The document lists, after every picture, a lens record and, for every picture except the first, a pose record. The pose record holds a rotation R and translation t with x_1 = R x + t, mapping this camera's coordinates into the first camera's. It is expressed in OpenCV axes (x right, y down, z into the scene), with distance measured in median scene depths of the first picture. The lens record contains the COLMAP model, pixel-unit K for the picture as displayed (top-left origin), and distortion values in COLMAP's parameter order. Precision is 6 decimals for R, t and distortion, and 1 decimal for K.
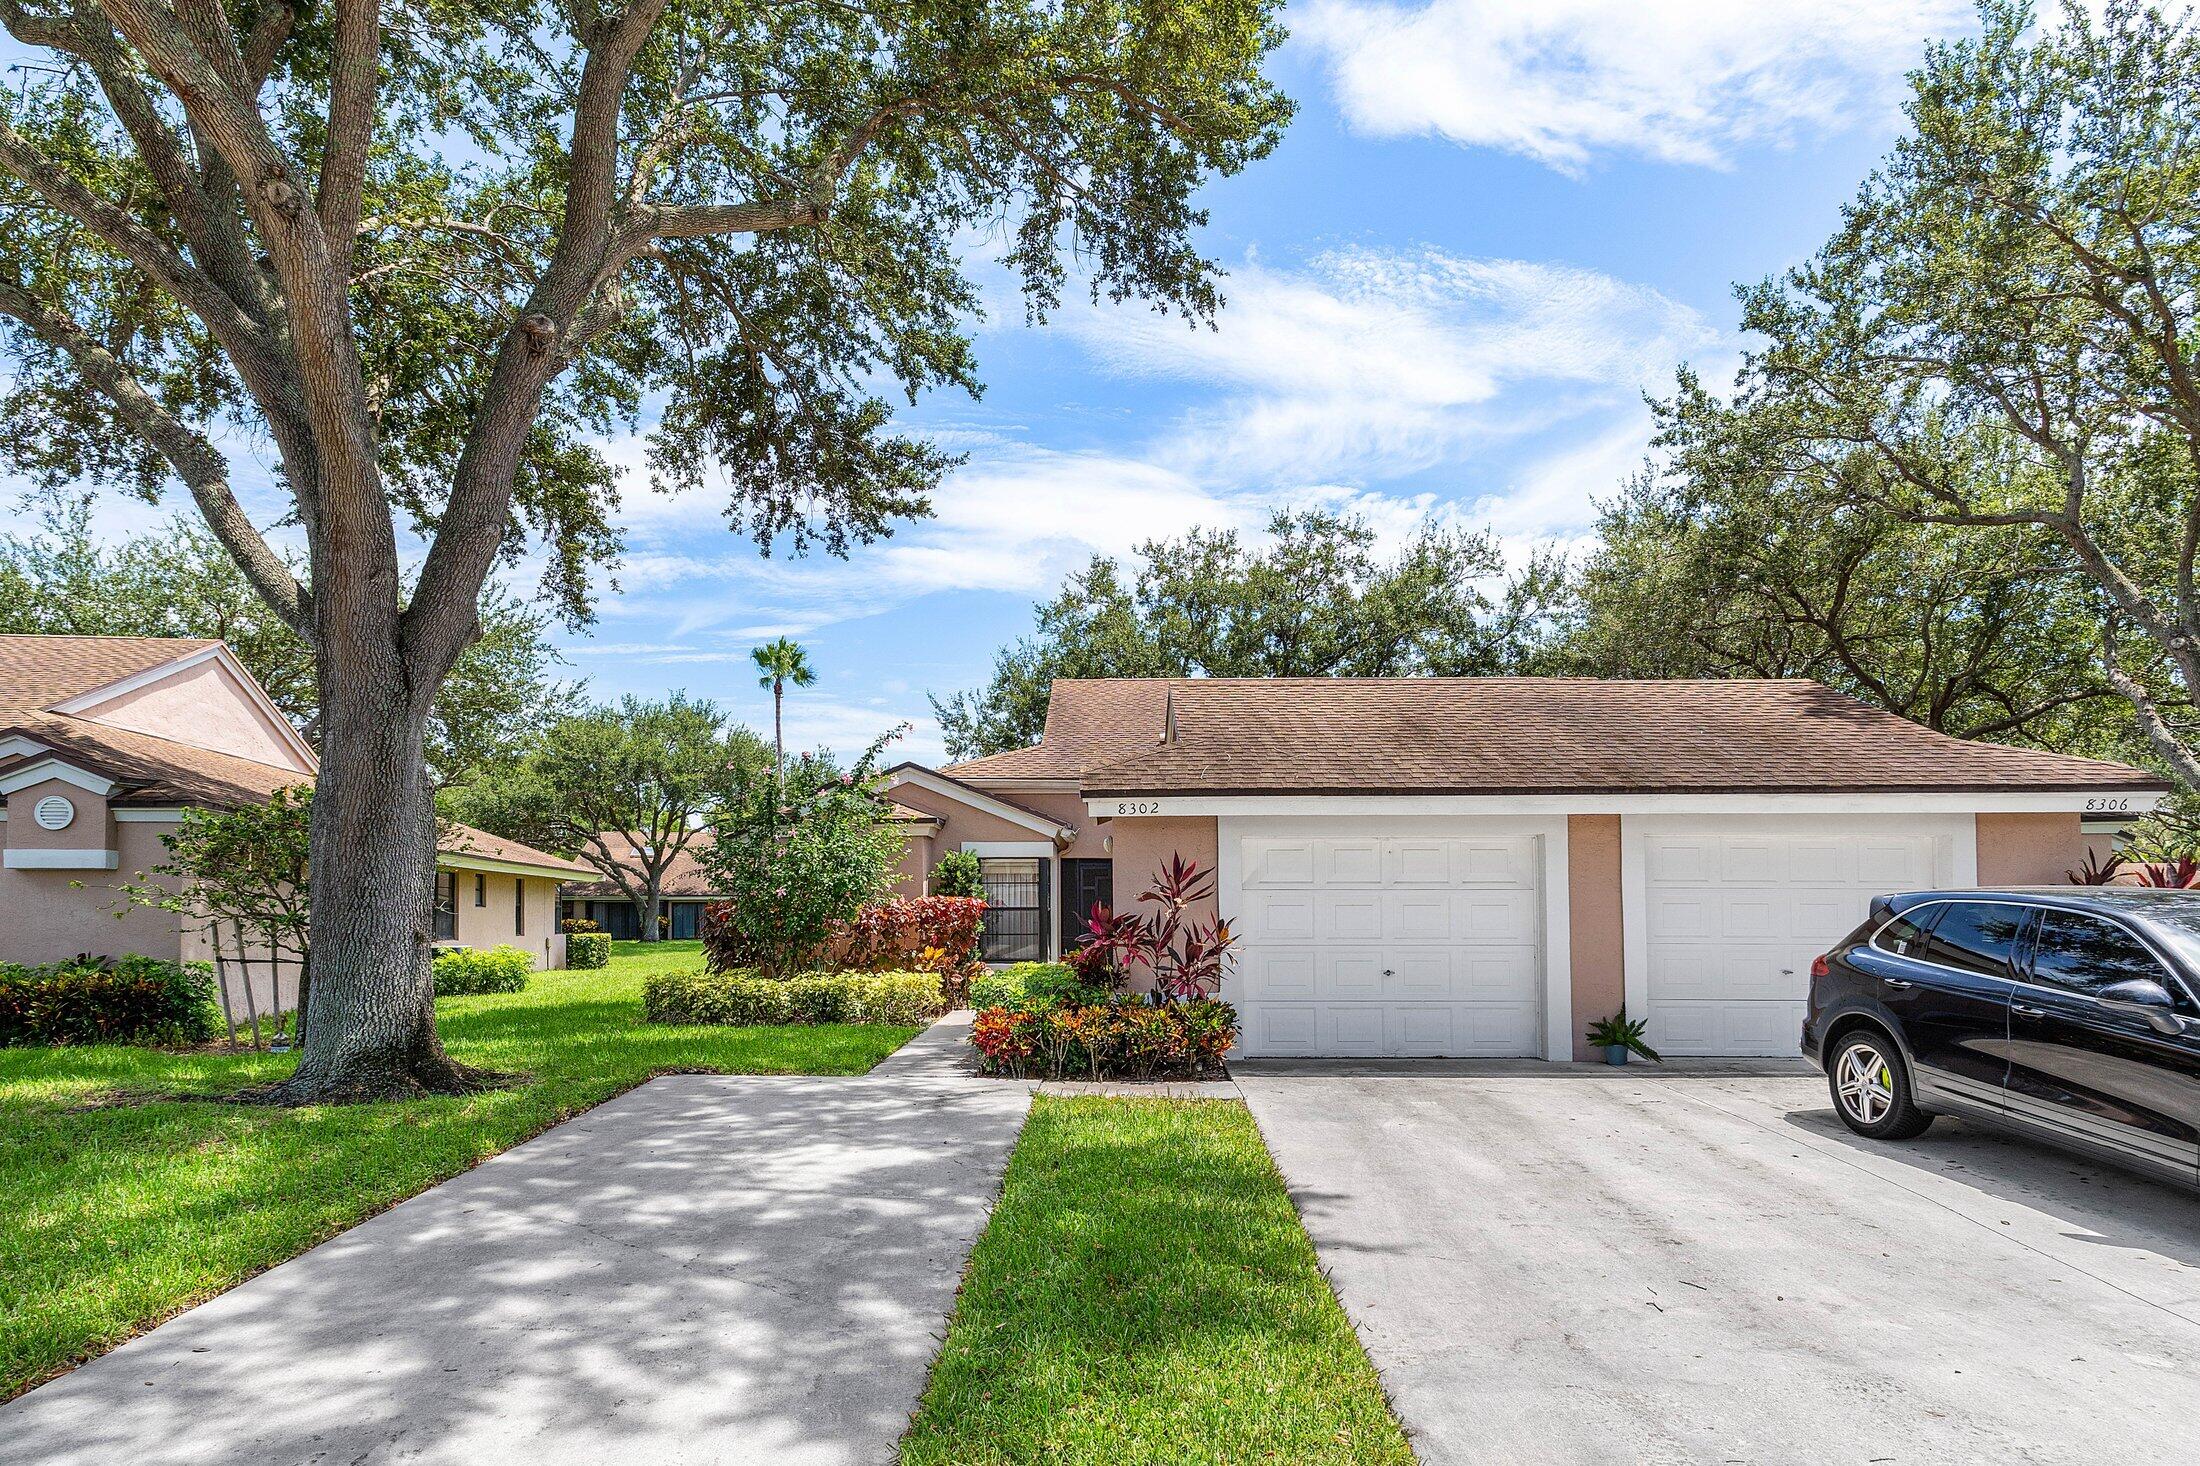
lens RADIAL K [[1512.0, 0, 1040.4], [0, 1512.0, 817.7], [0, 0, 1]] dist [-0.004399, 0.017013]
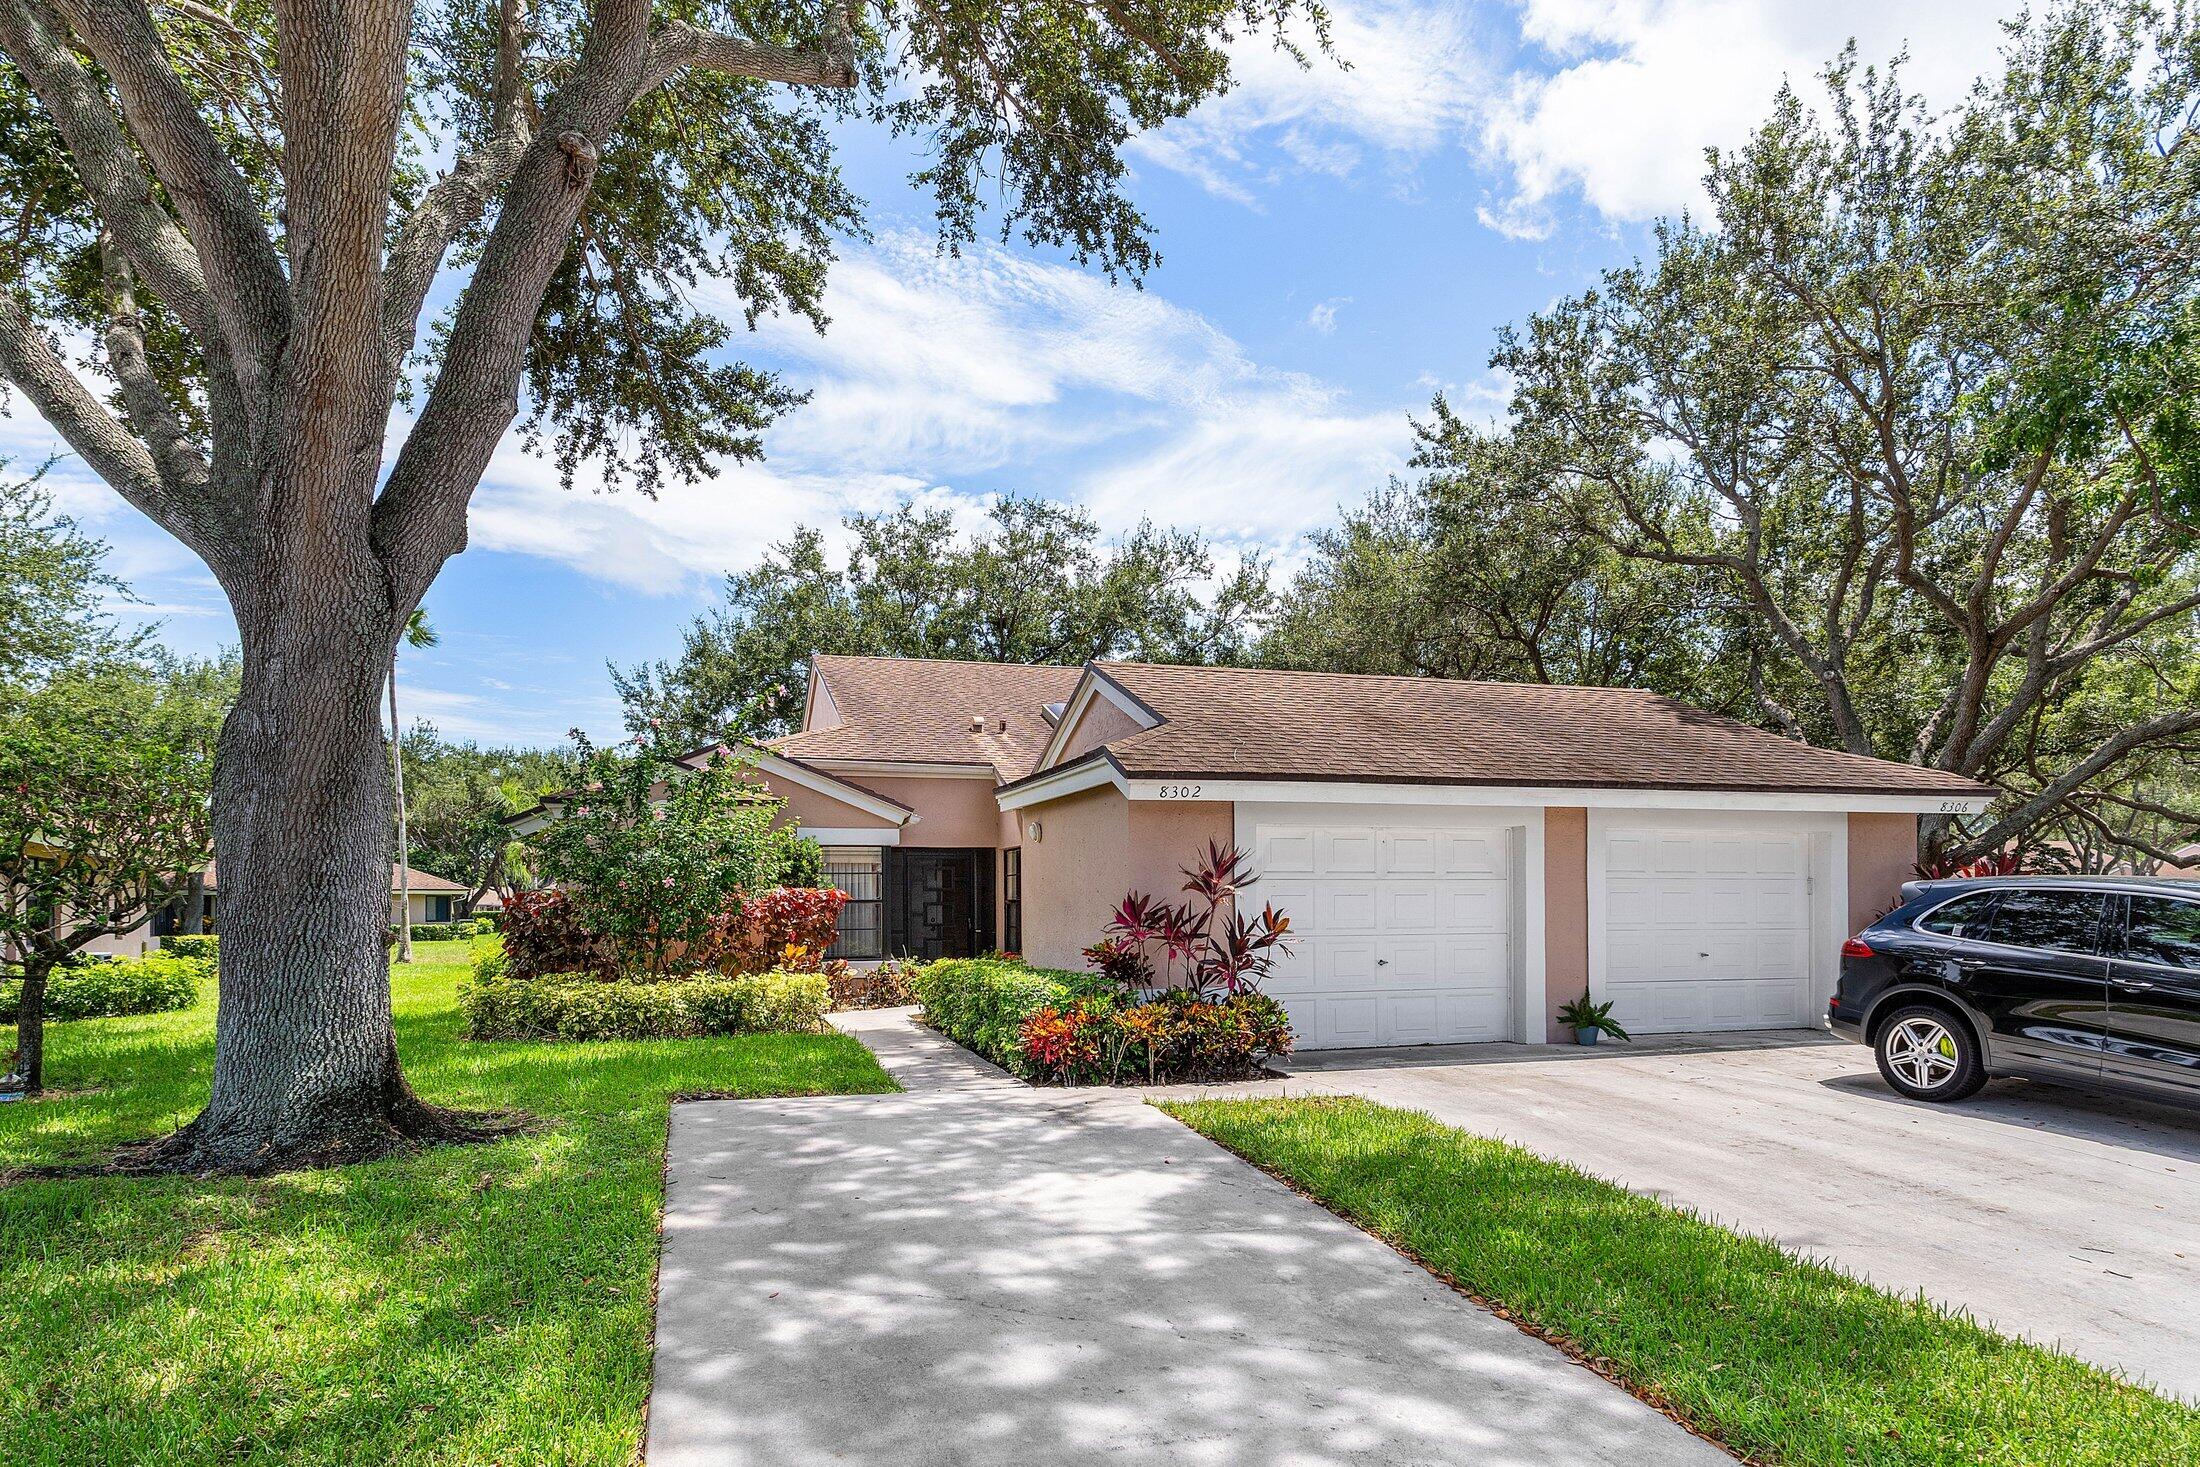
lens RADIAL K [[1495.6, 0, 1086.2], [0, 1495.6, 872.9], [0, 0, 1]] dist [-0.004414, 0.010510]
pose [[0.930513, 0.002895, 0.366248, -0.221638], [-0.017343, 0.999195, 0.036166, 0.007807], [-0.365849, -0.040005, 0.929814, 0.109377]]
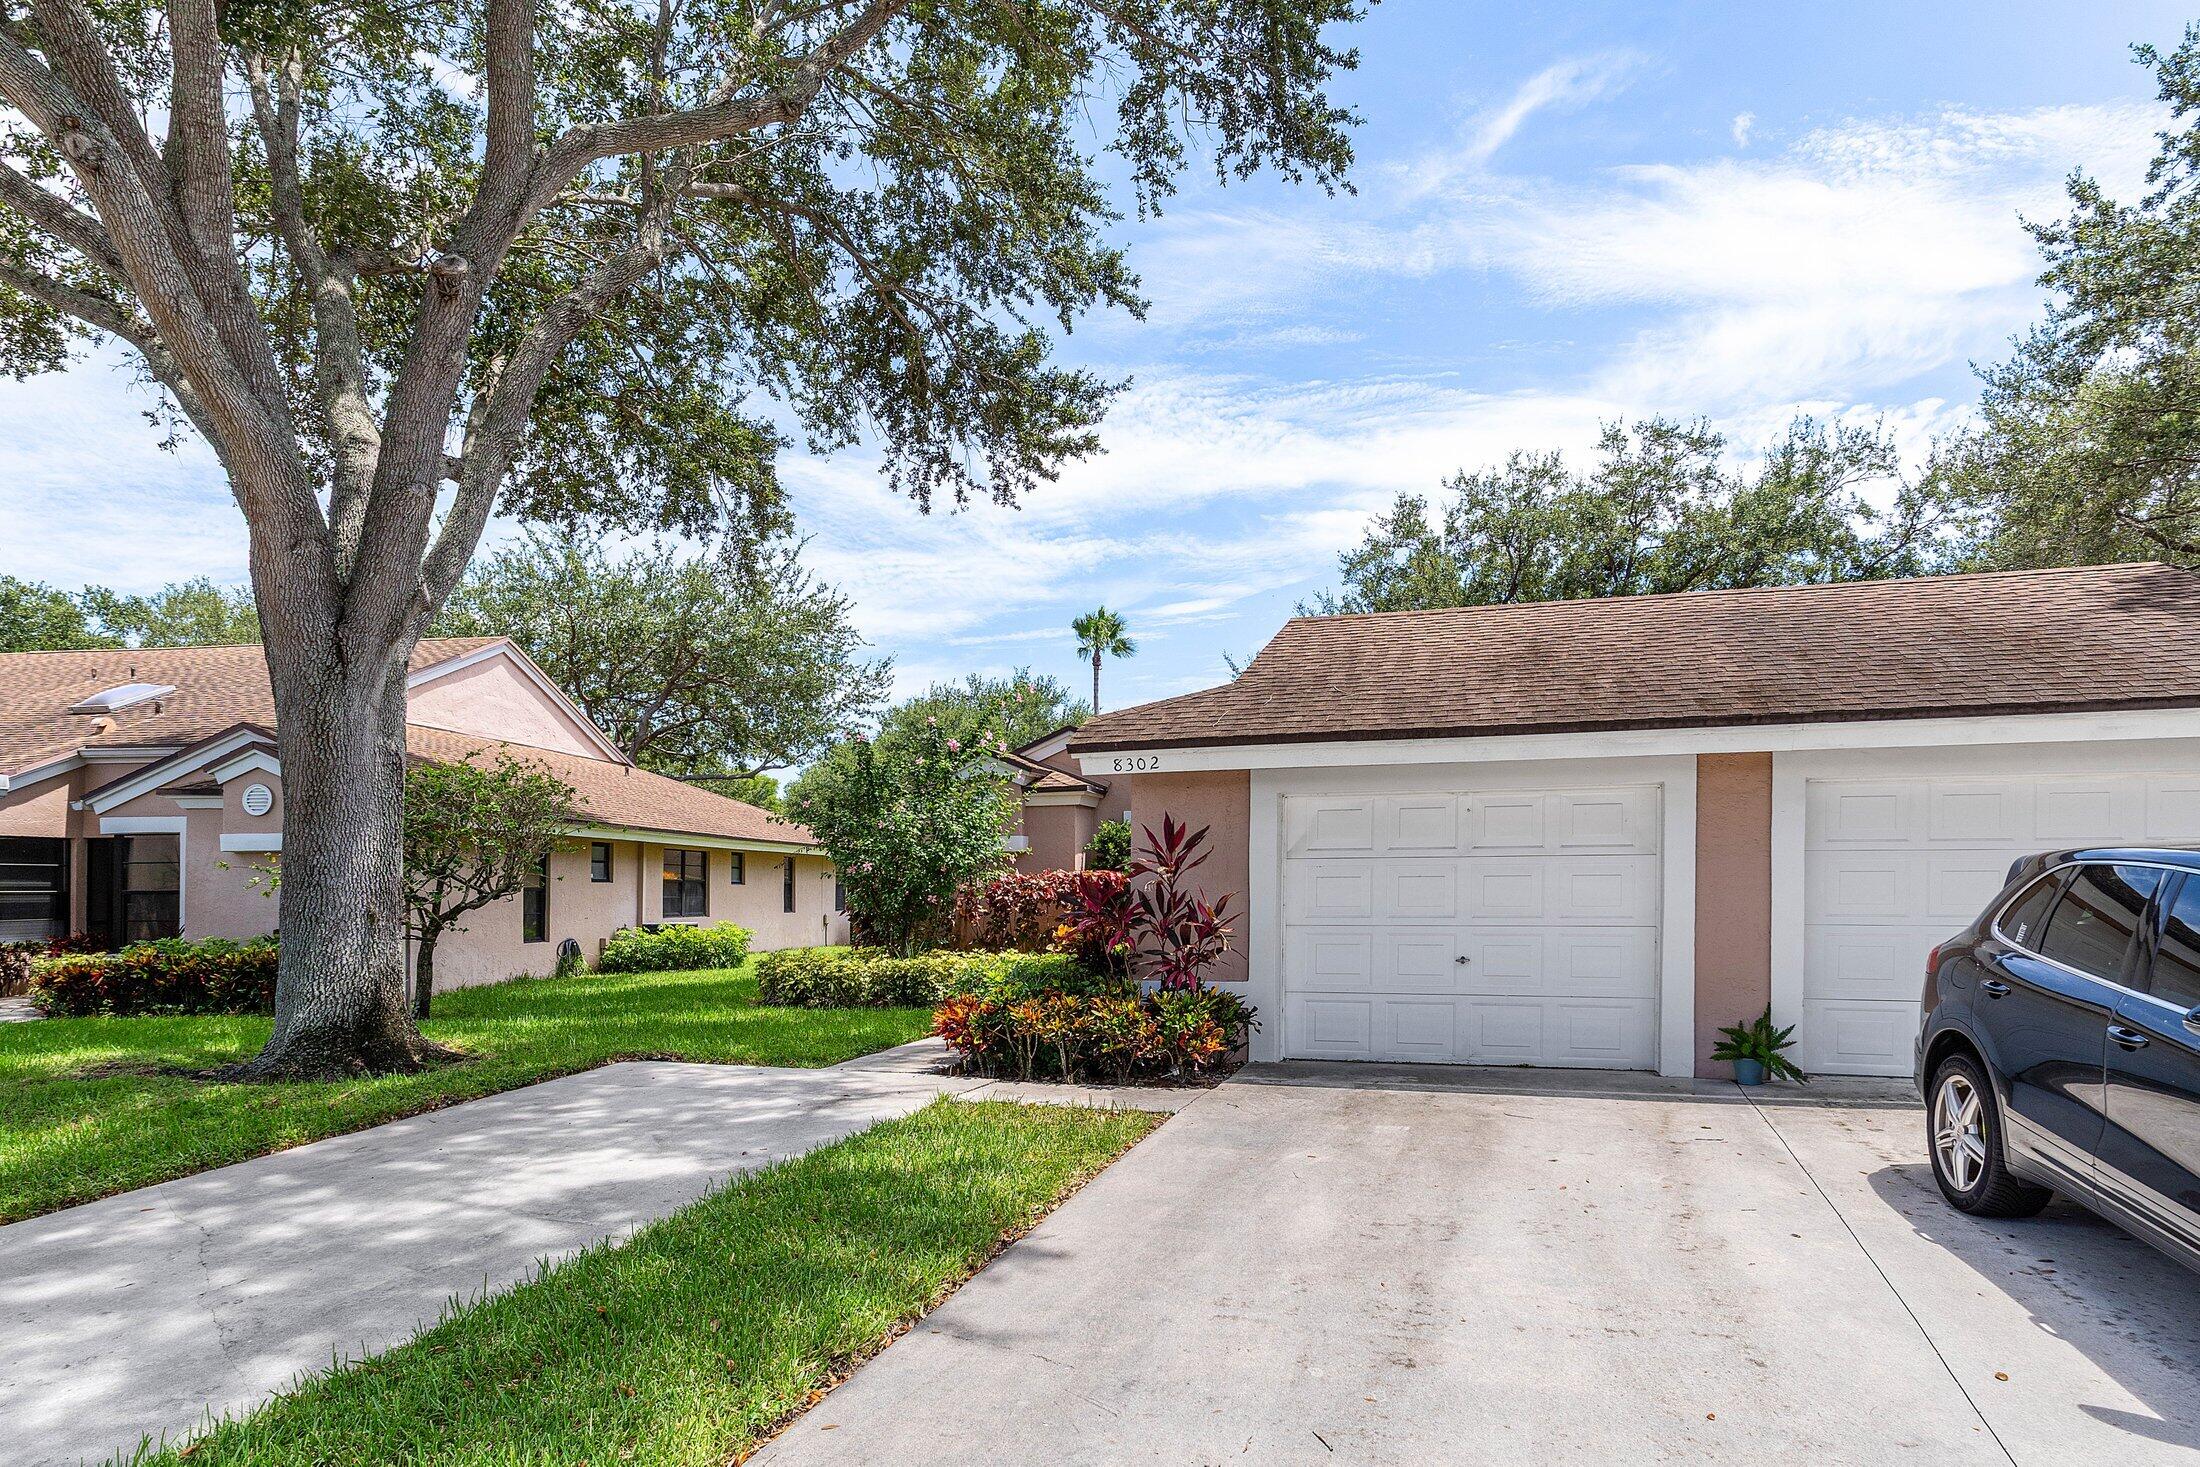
lens RADIAL K [[1495.6, 0, 1086.2], [0, 1495.6, 872.9], [0, 0, 1]] dist [-0.004414, 0.010510]
pose [[0.954154, -0.007556, -0.299222, 0.193044], [0.023006, 0.998575, 0.048144, 0.009230], [0.298432, -0.052820, 0.952968, 0.127181]]
